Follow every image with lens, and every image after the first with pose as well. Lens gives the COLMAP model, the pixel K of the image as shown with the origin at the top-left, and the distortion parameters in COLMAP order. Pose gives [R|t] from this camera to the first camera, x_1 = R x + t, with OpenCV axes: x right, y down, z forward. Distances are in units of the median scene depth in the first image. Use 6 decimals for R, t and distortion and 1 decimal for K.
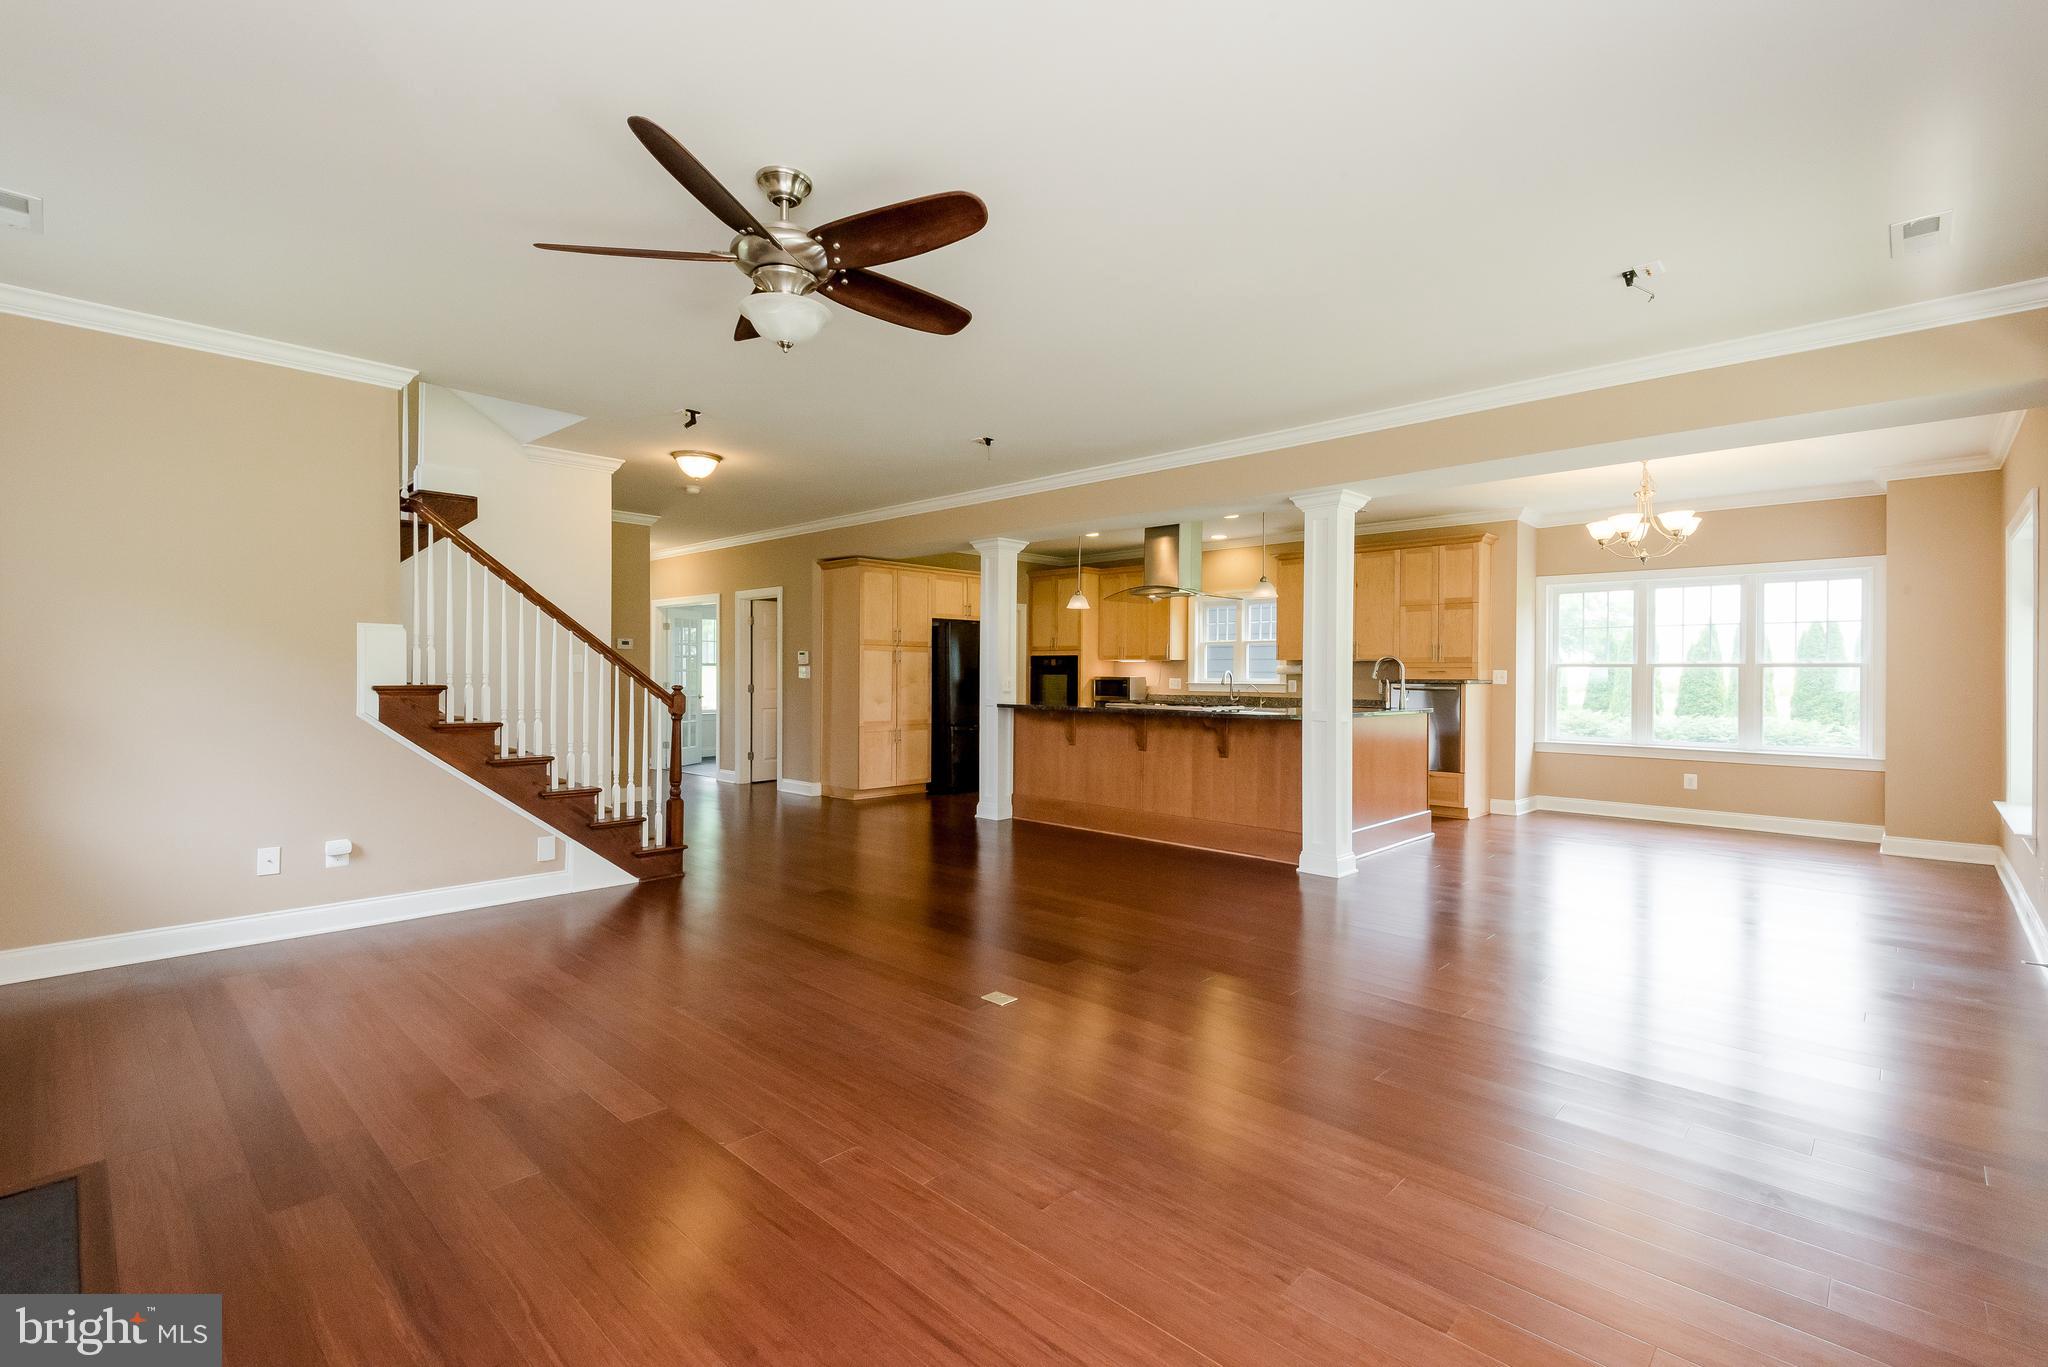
lens RADIAL K [[936.7, 0, 1030.7], [0, 936.7, 677.1], [0, 0, 1]] dist [0.025809, -0.007681]
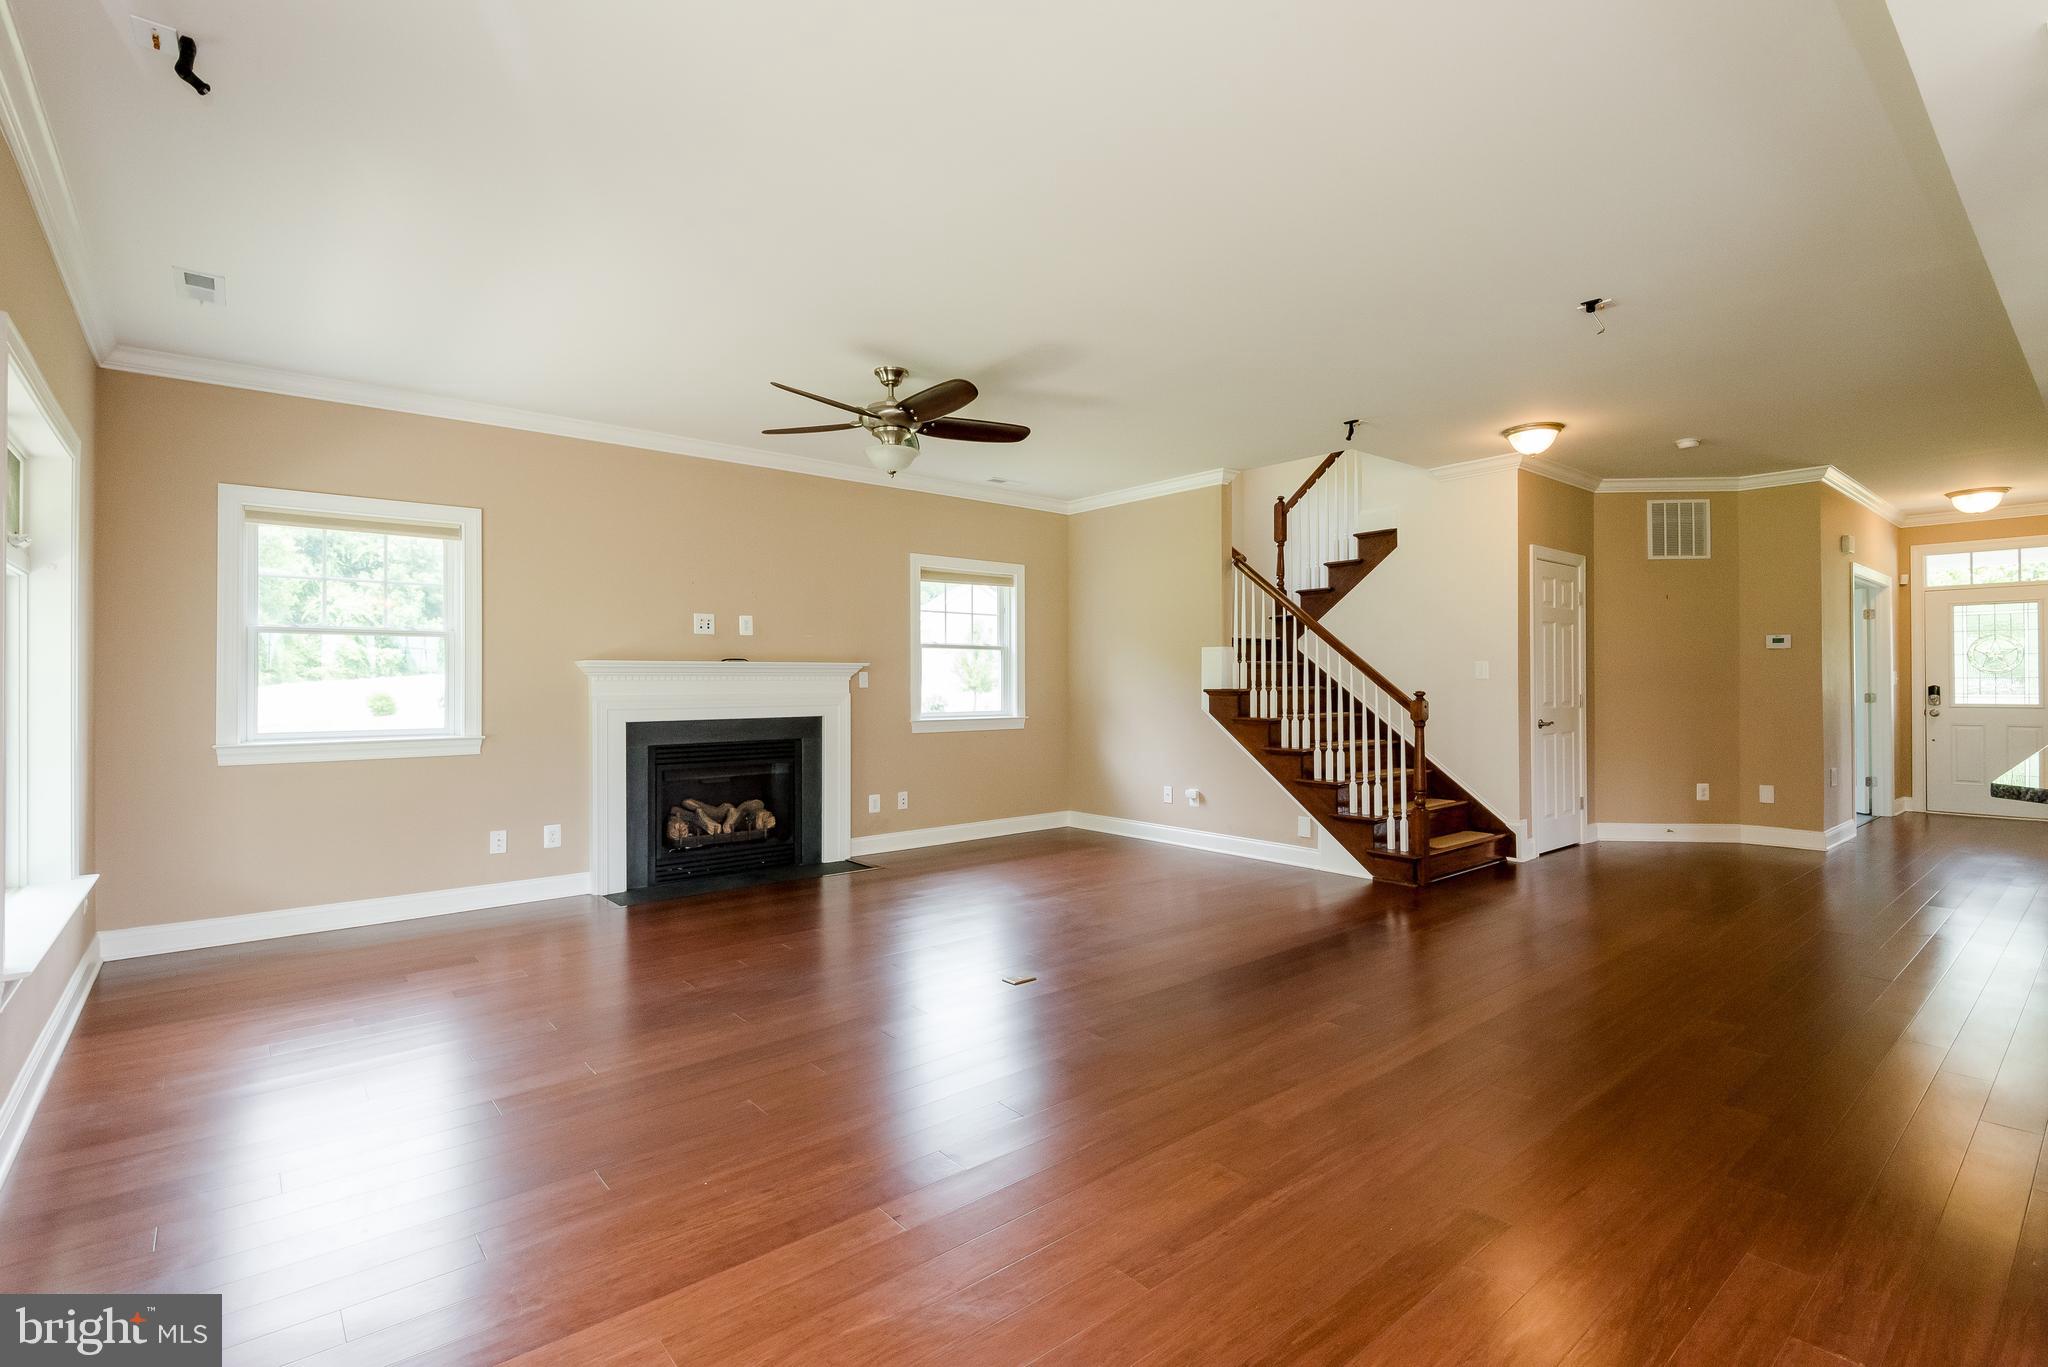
lens RADIAL K [[973.6, 0, 1017.4], [0, 973.6, 677.8], [0, 0, 1]] dist [0.016530, -0.010650]
pose [[-0.122948, -0.008588, -0.992376, 0.474440], [-0.003012, 0.999961, -0.008280, 0.002778], [0.992409, 0.001971, -0.122969, 0.497914]]
